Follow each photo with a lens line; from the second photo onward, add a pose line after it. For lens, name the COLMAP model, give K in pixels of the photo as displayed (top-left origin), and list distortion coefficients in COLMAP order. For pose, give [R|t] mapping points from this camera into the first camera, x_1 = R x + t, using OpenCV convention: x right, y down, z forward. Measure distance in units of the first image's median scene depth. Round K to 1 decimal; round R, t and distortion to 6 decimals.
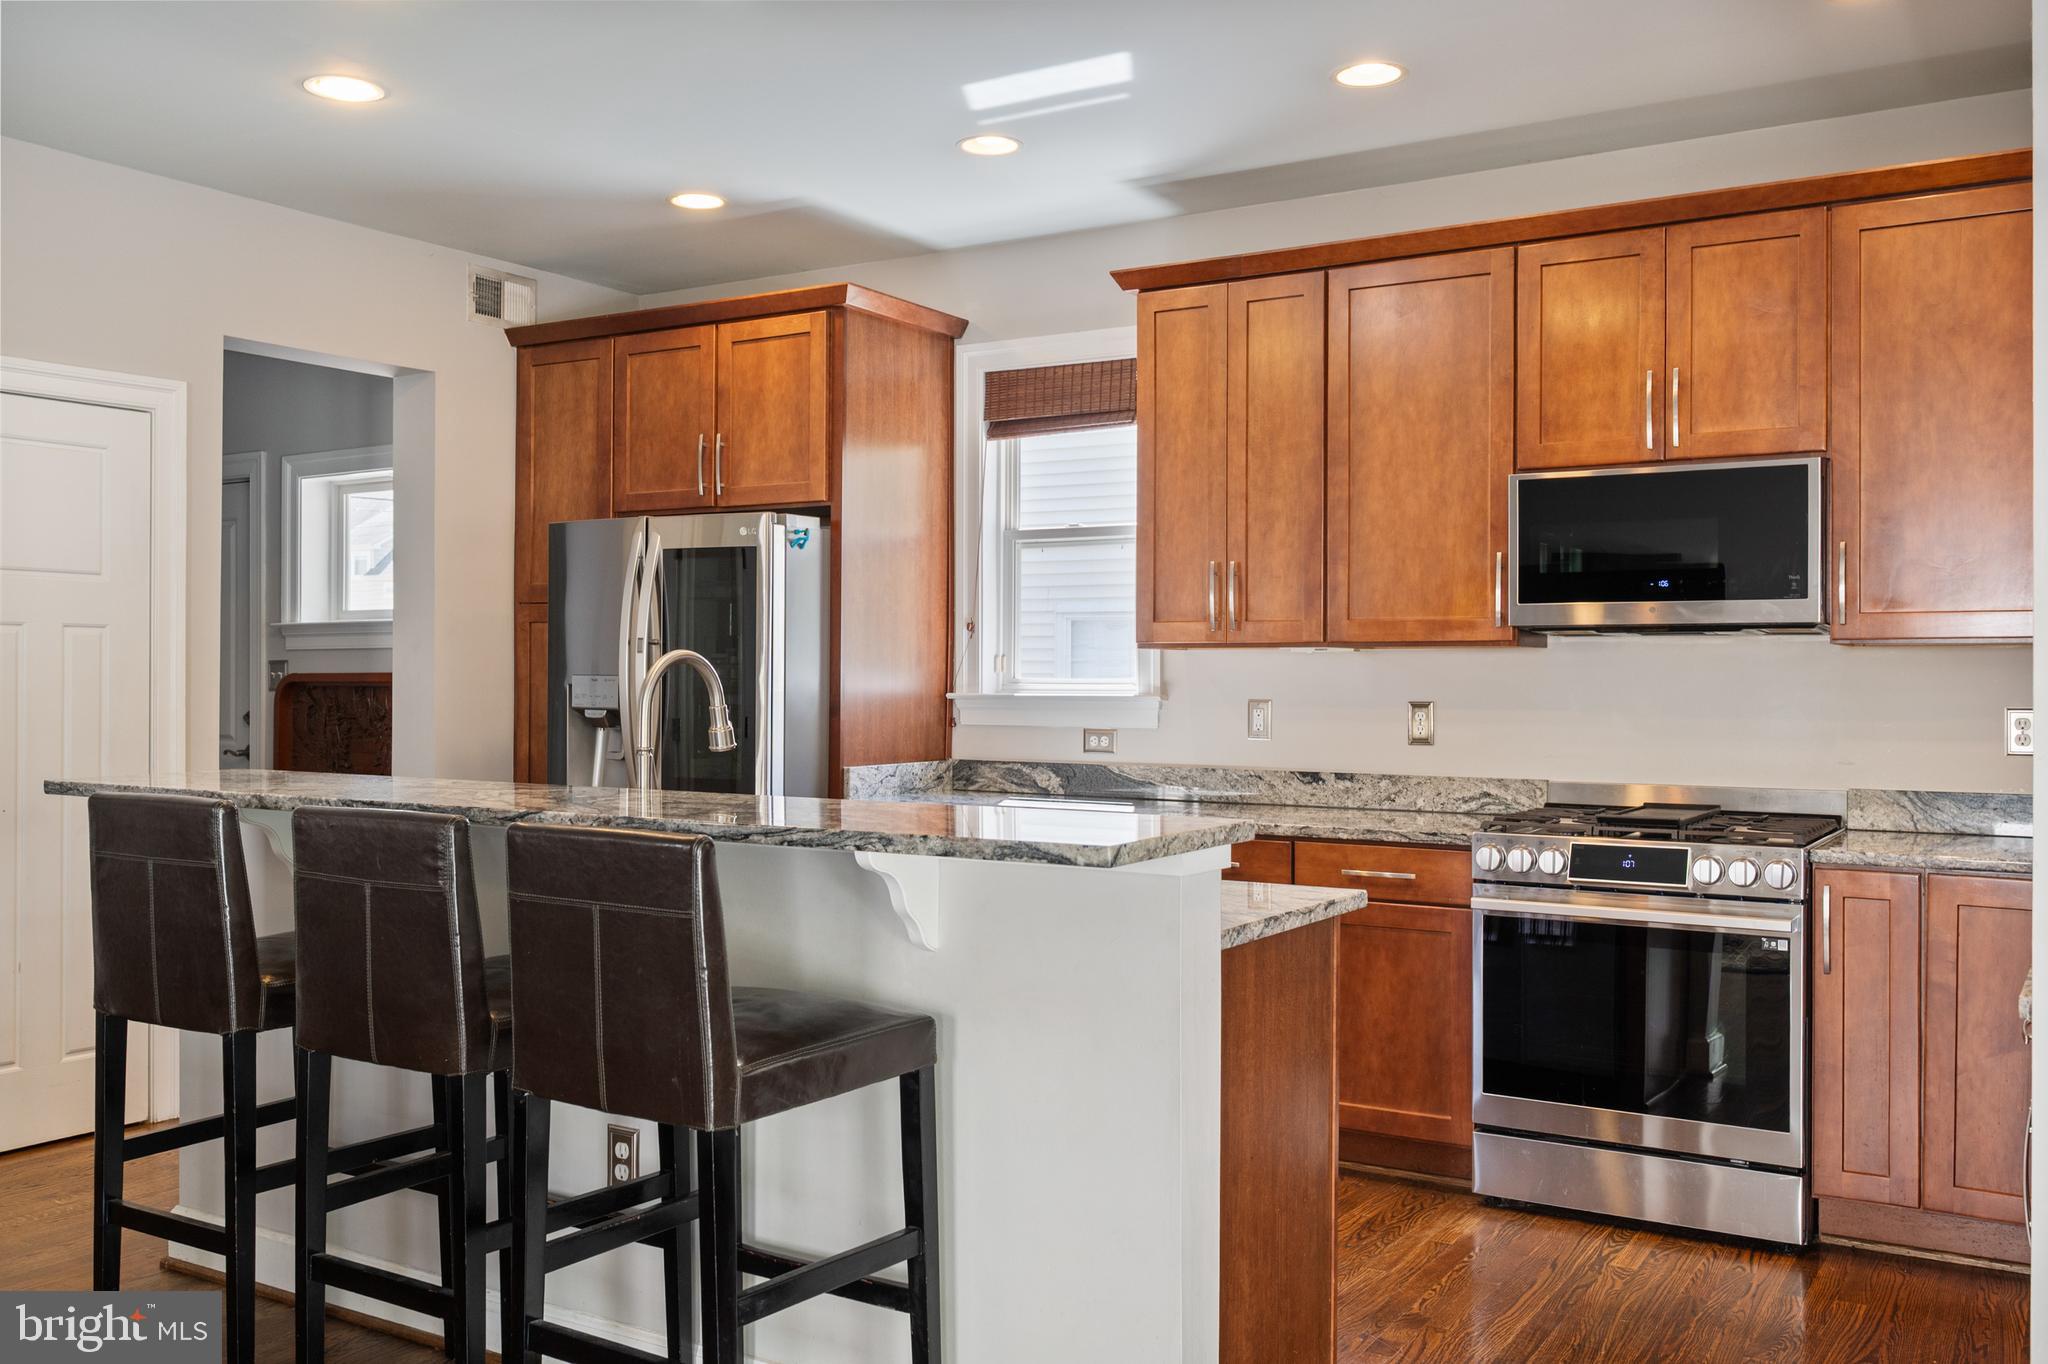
lens RADIAL K [[1789.8, 0, 1013.9], [0, 1789.8, 671.8], [0, 0, 1]] dist [-0.000040, -0.008952]
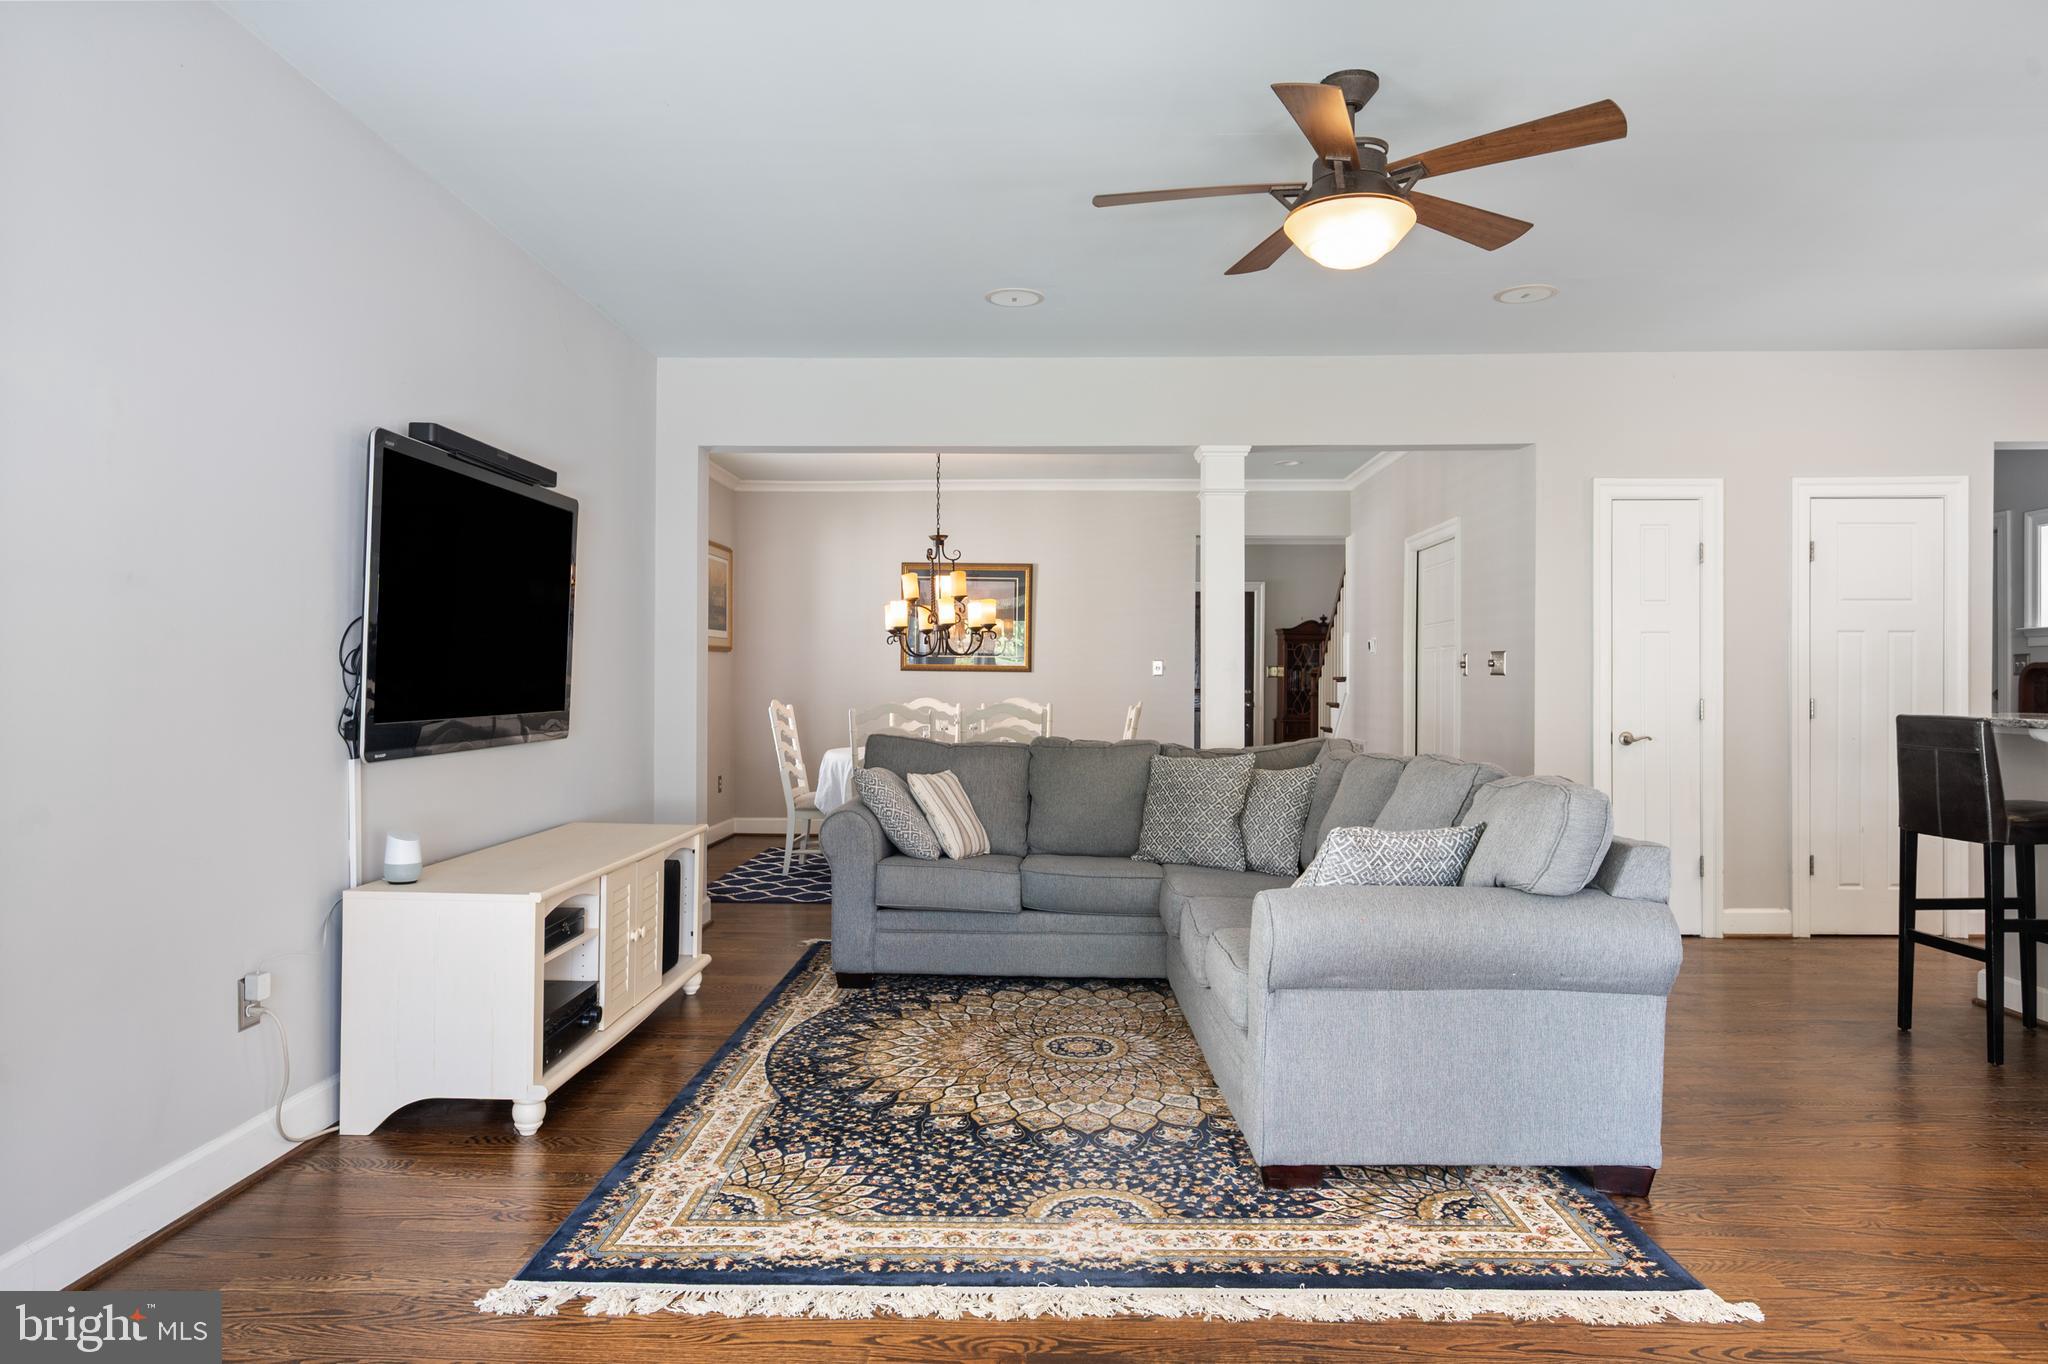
lens RADIAL K [[1247.2, 0, 1020.0], [0, 1247.2, 689.6], [0, 0, 1]] dist [-0.001374, -0.000766]
pose [[0.503083, 0.003604, -0.864231, 0.072468], [0.005253, 0.999960, 0.007228, 0.016071], [0.864222, -0.008176, 0.503044, -0.292749]]
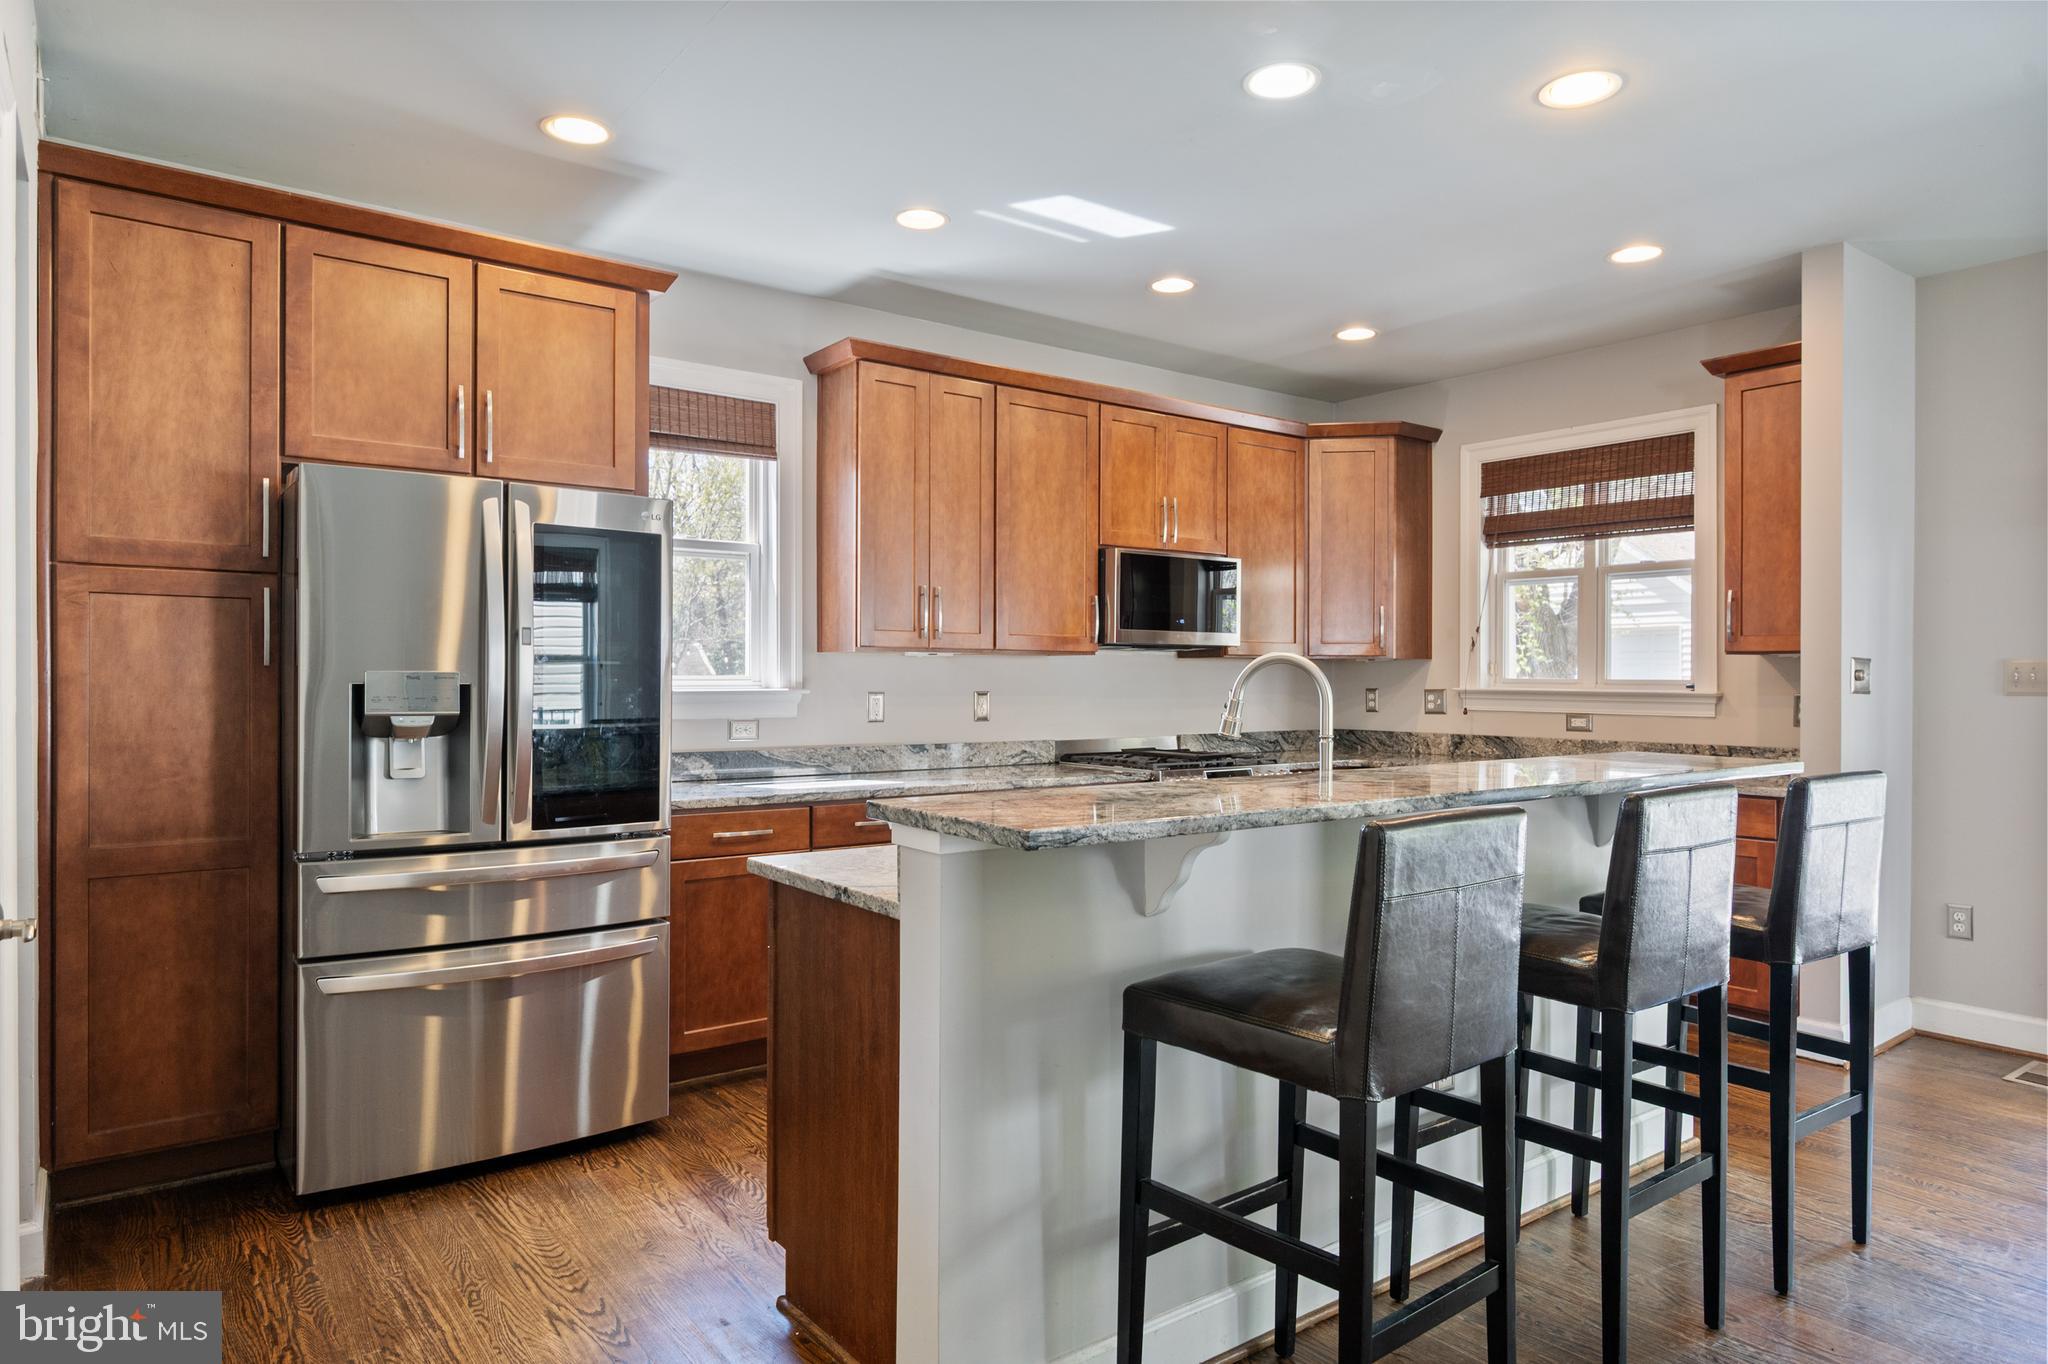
lens RADIAL K [[1247.2, 0, 1040.9], [0, 1247.2, 682.9], [0, 0, 1]] dist [-0.001374, -0.000766]
pose [[0.347449, -0.006155, 0.937679, -0.719856], [-0.004247, 0.999958, 0.008137, 0.001358], [-0.937689, -0.006809, 0.347408, 0.614312]]
